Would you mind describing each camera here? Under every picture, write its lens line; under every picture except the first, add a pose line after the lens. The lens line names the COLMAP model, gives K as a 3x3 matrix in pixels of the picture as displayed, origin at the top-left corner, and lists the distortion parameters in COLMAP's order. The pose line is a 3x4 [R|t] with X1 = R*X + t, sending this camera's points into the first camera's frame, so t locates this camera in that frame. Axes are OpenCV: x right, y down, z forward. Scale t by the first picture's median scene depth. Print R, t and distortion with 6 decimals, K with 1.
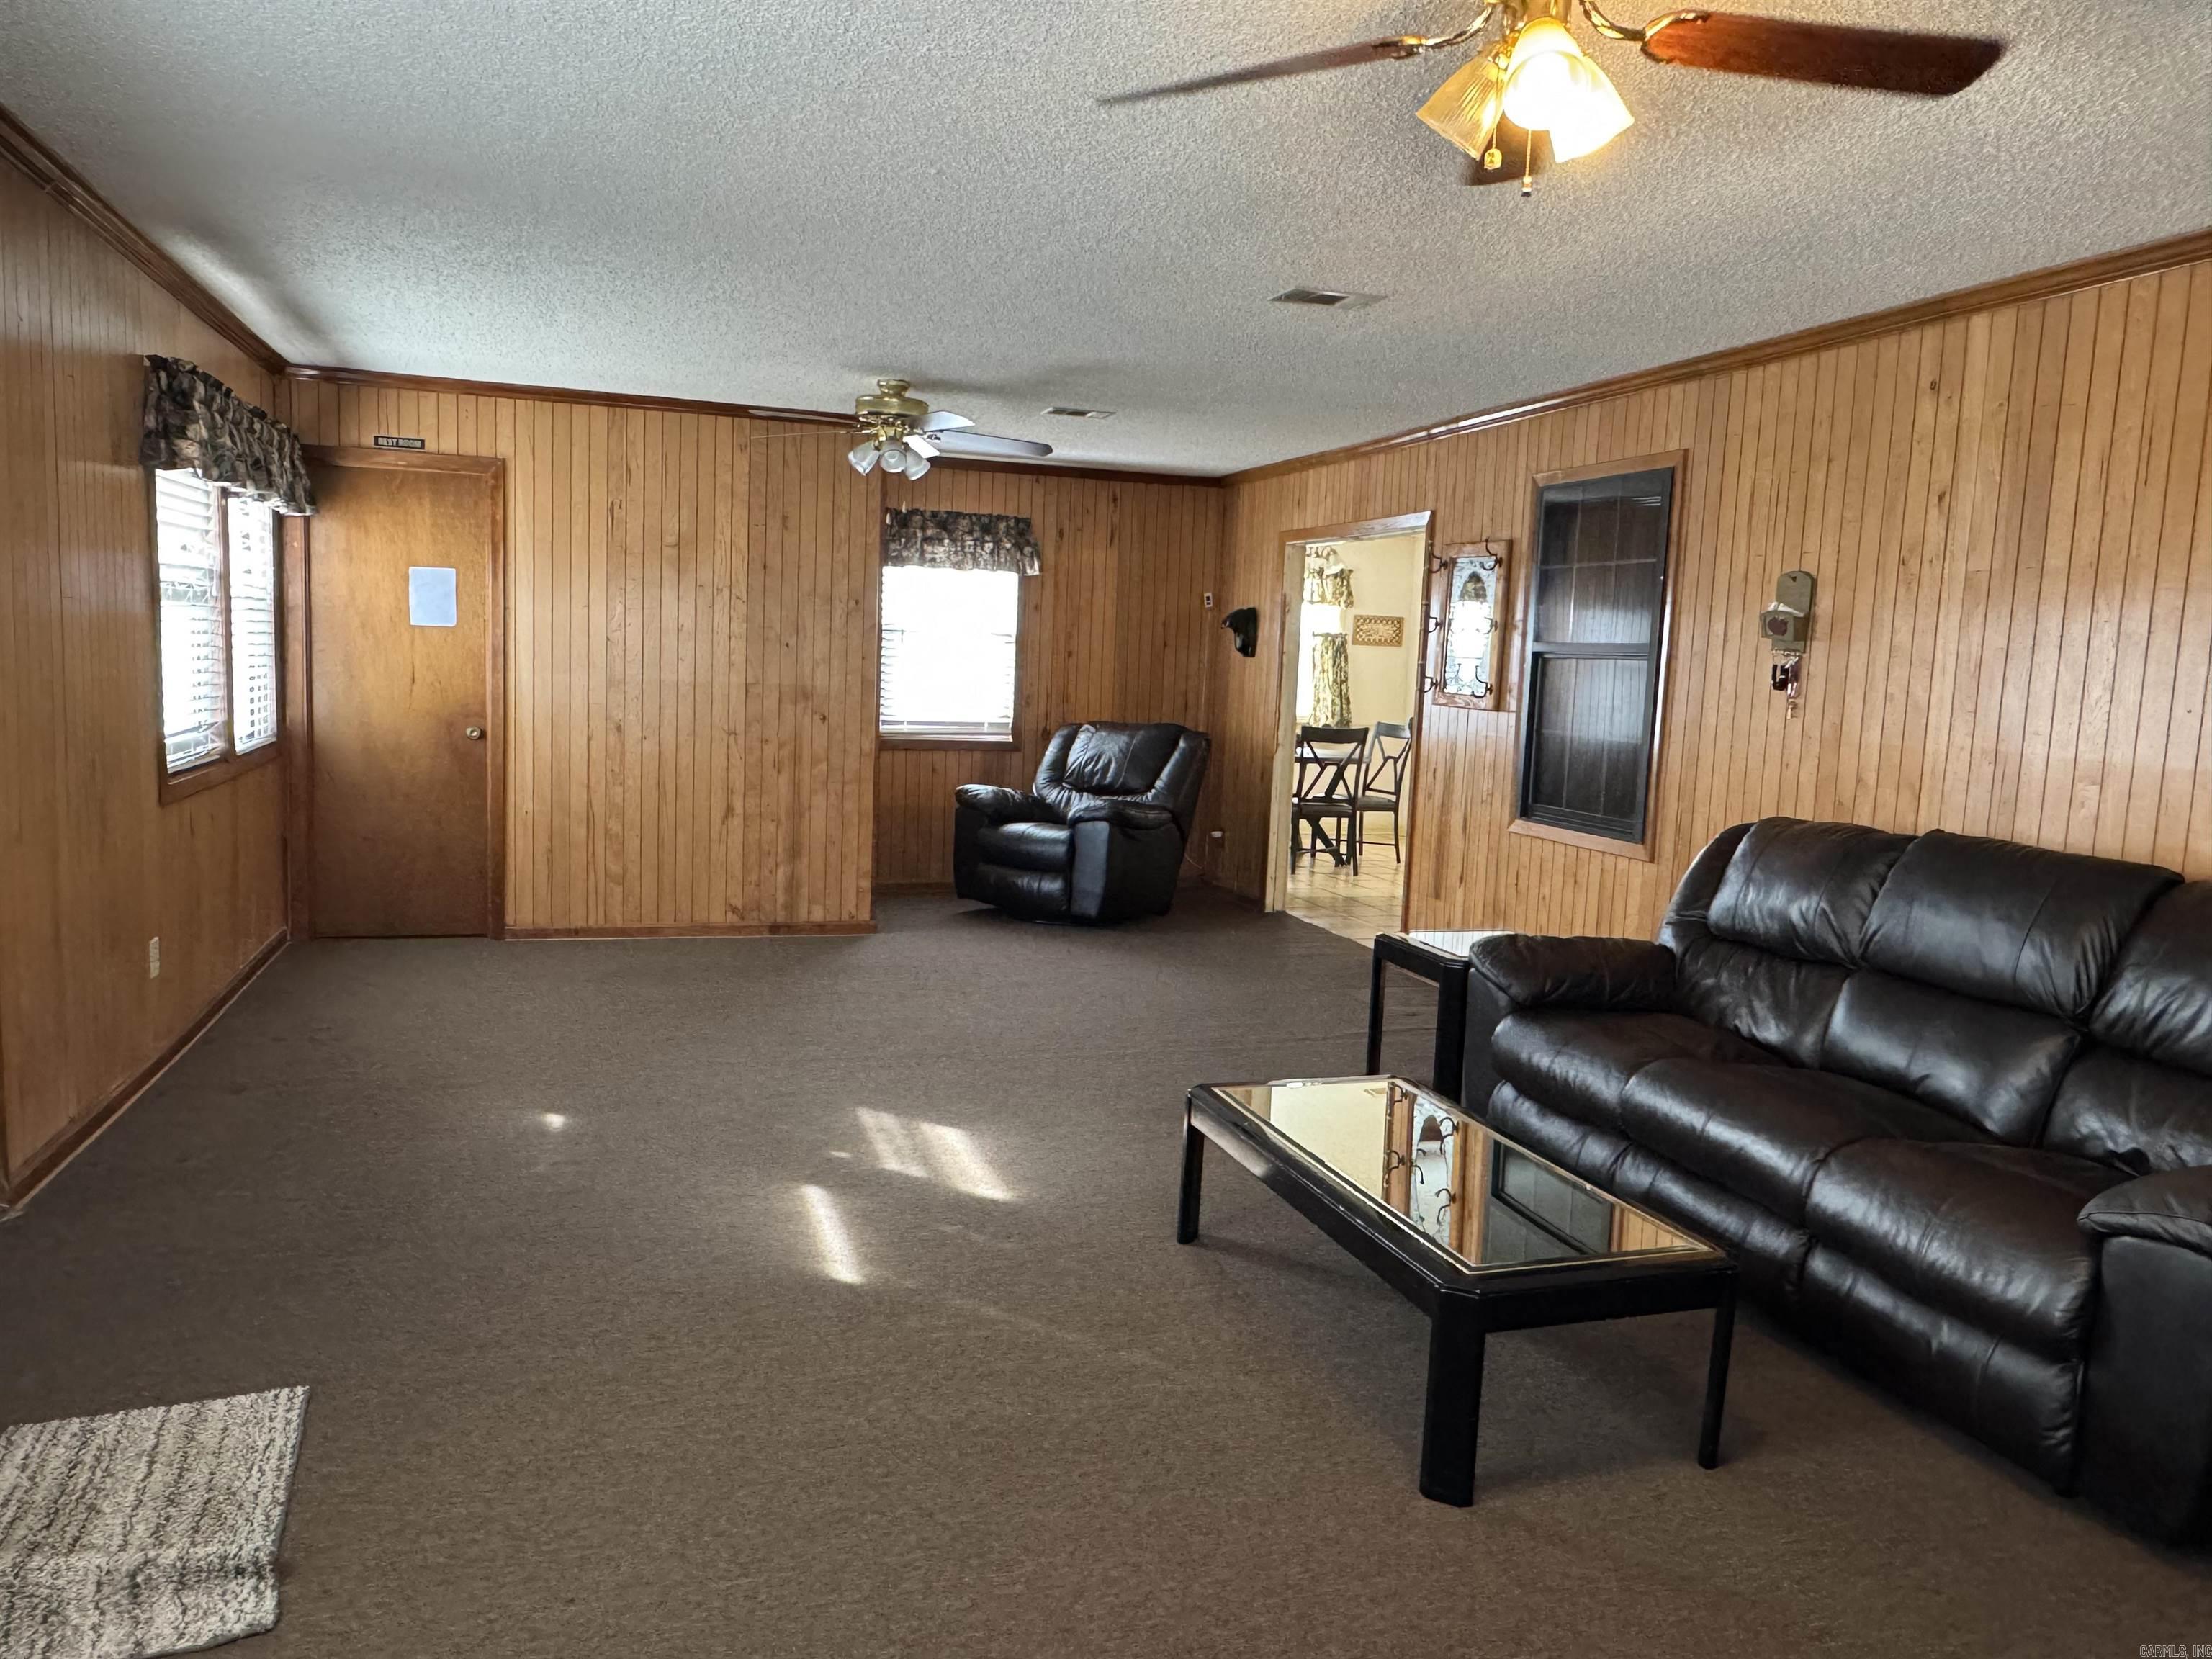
lens RADIAL K [[1530.6, 0, 1104.4], [0, 1530.6, 825.1], [0, 0, 1]] dist [0.001296, -0.001738]
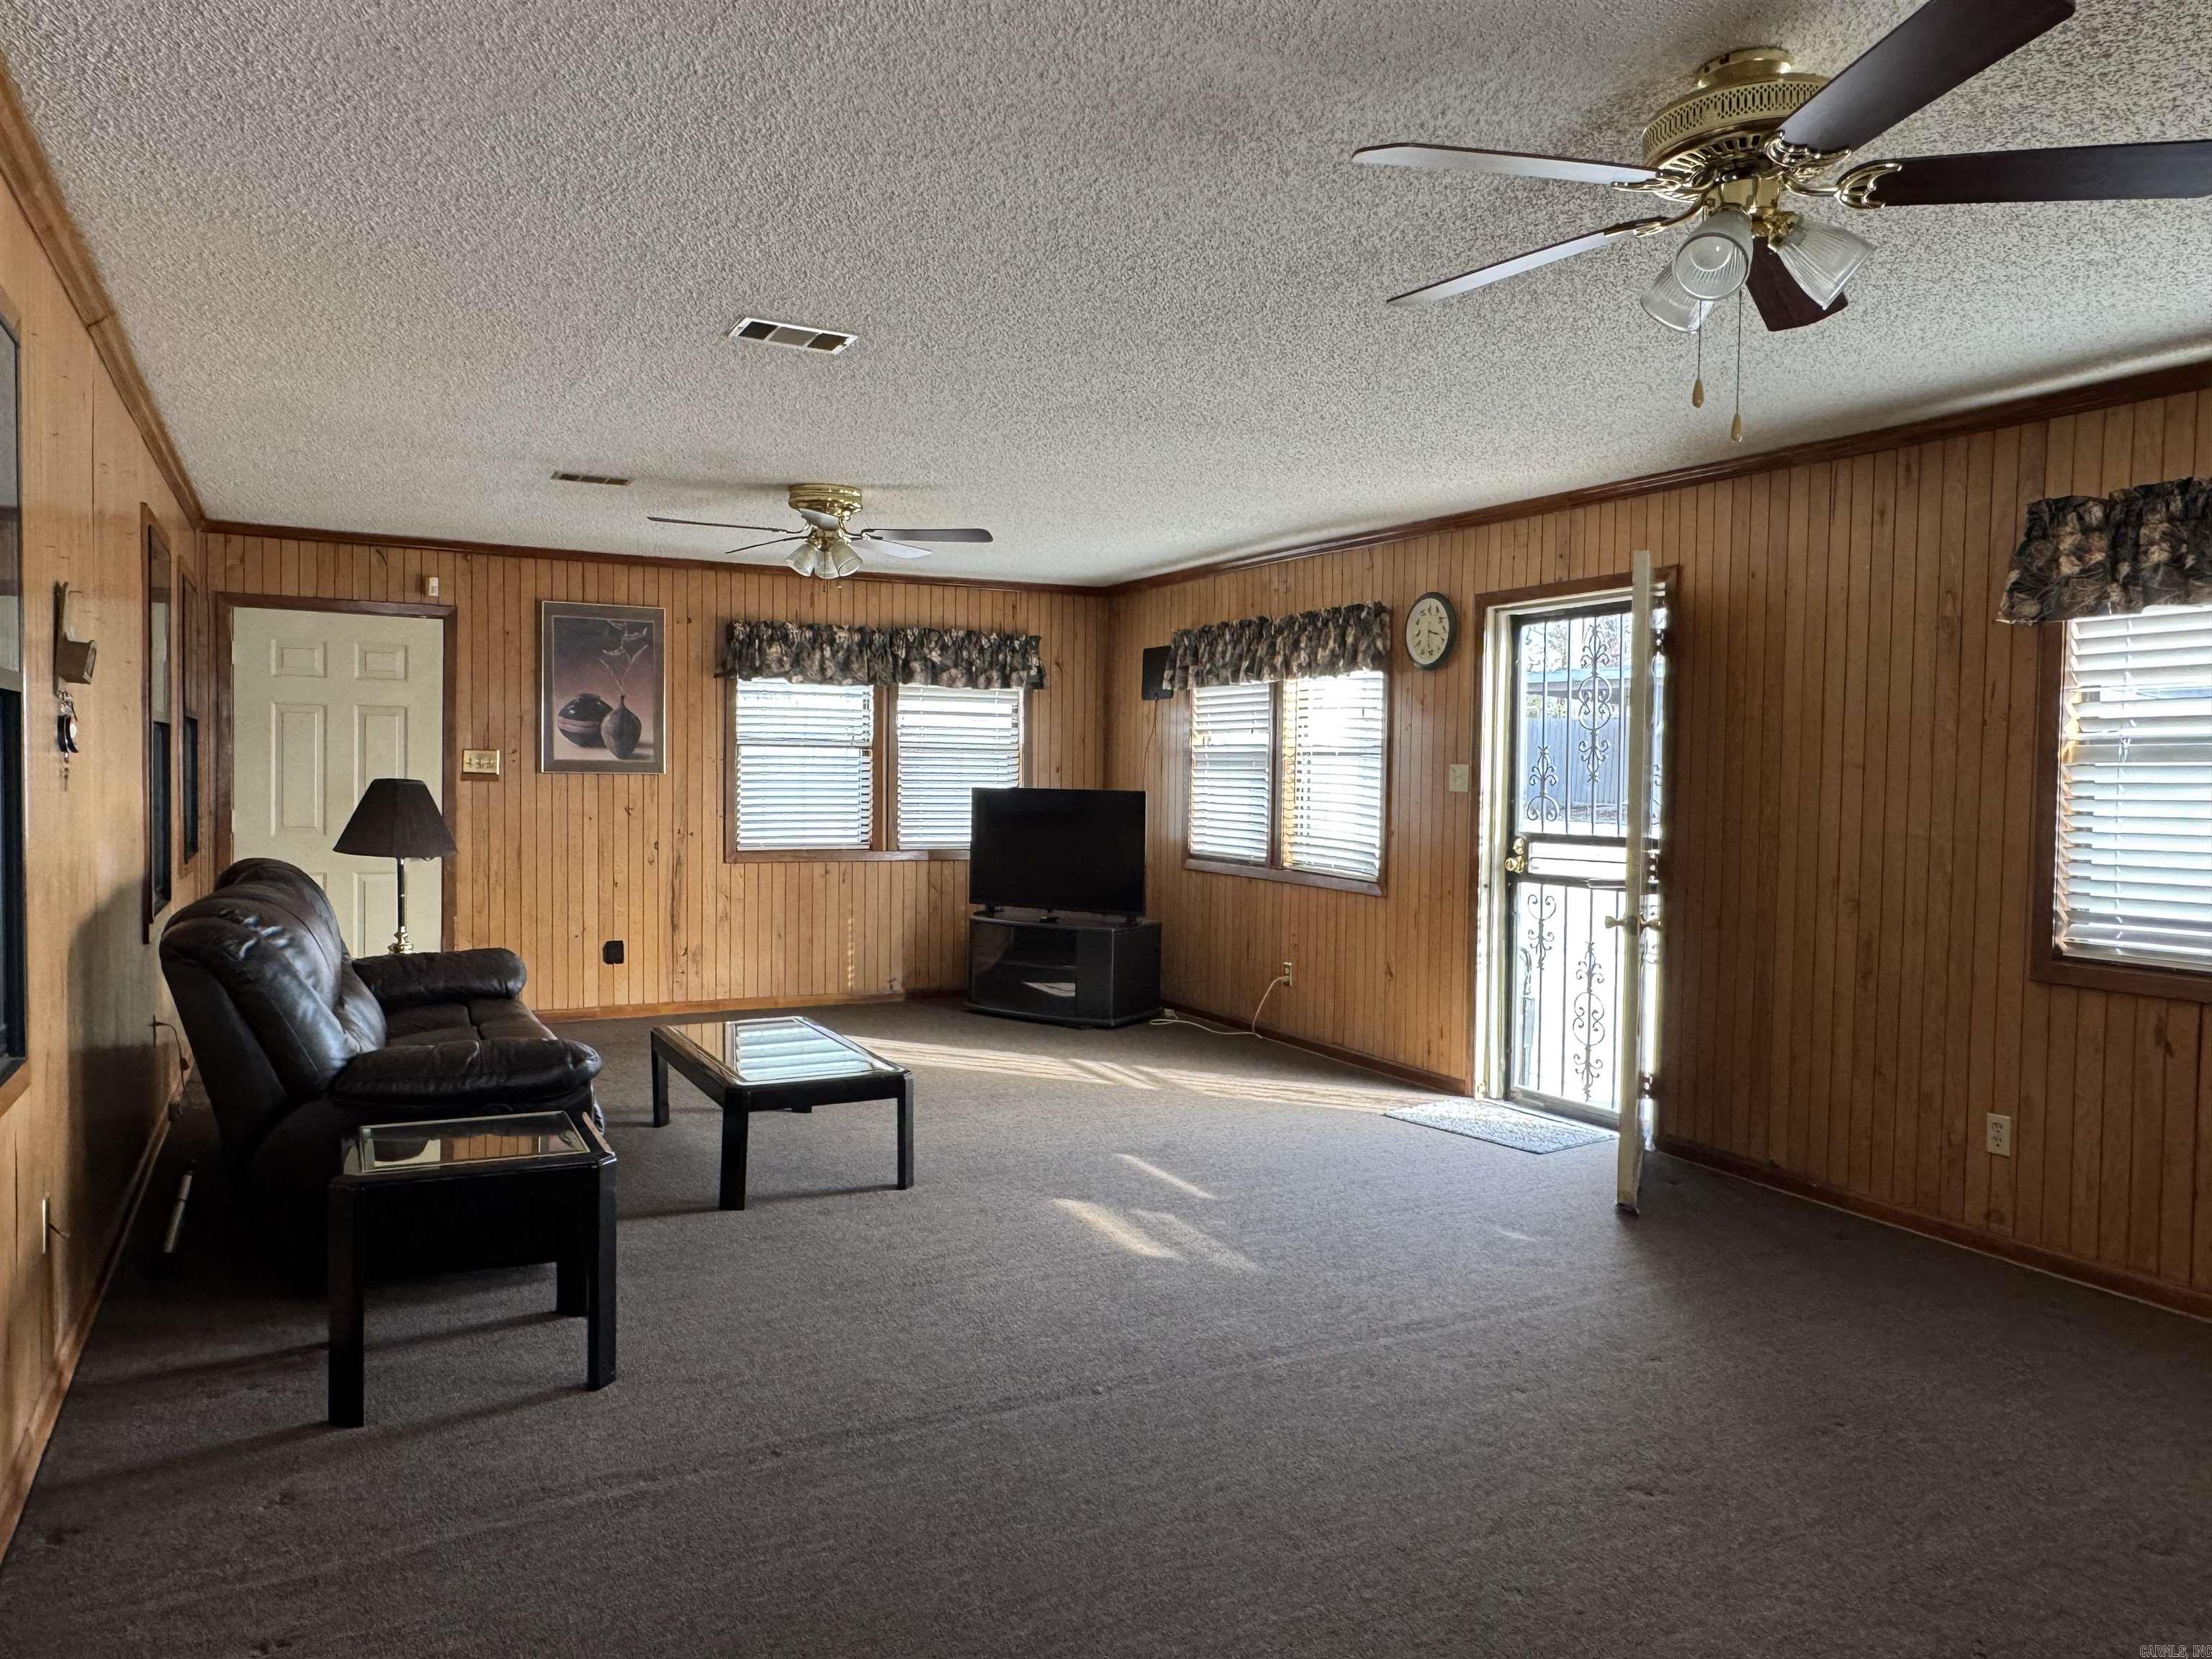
lens RADIAL K [[1530.6, 0, 1104.4], [0, 1530.6, 825.1], [0, 0, 1]] dist [0.001296, -0.001738]
pose [[-0.985812, -0.048682, -0.160638, 0.100088], [-0.071448, 0.987691, 0.139144, -0.215053], [0.151887, 0.148647, -0.977156, 1.982319]]
